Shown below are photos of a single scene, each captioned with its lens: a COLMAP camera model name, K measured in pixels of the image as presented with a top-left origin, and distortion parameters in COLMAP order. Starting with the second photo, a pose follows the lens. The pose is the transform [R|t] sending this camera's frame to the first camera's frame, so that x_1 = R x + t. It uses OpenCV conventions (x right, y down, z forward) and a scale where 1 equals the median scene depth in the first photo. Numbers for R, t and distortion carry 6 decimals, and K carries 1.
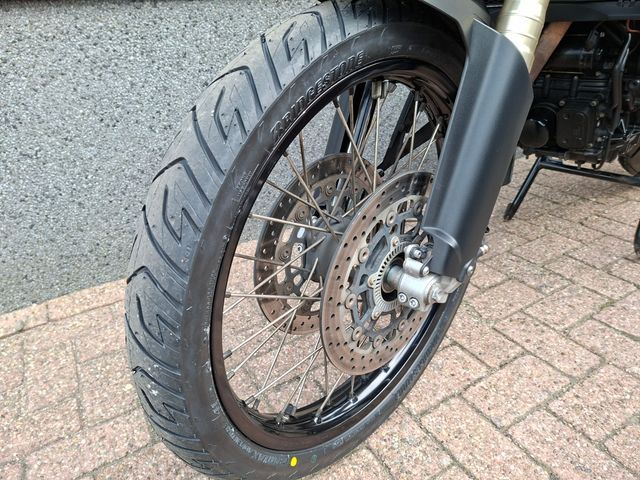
lens RADIAL K [[457.8, 0, 318.8], [0, 457.8, 242.4], [0, 0, 1]] dist [0.023083, -0.027154]
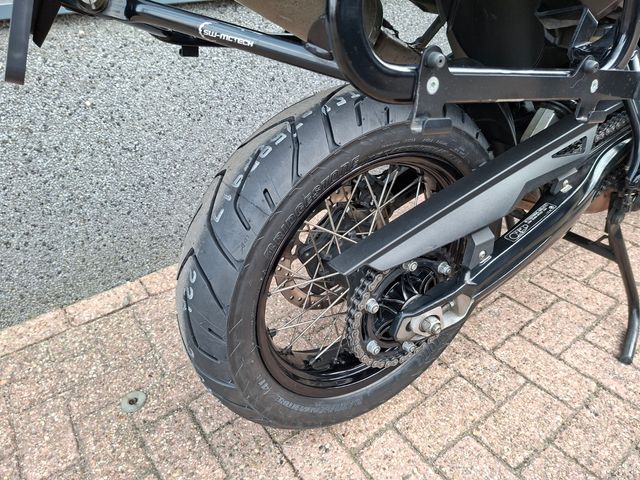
lens RADIAL K [[457.8, 0, 318.8], [0, 457.8, 242.4], [0, 0, 1]] dist [0.023083, -0.027154]
pose [[0.993895, -0.041801, 0.102102, -0.316607], [0.034094, 0.996517, 0.076097, -0.035798], [-0.104928, -0.072151, 0.991859, -0.176720]]
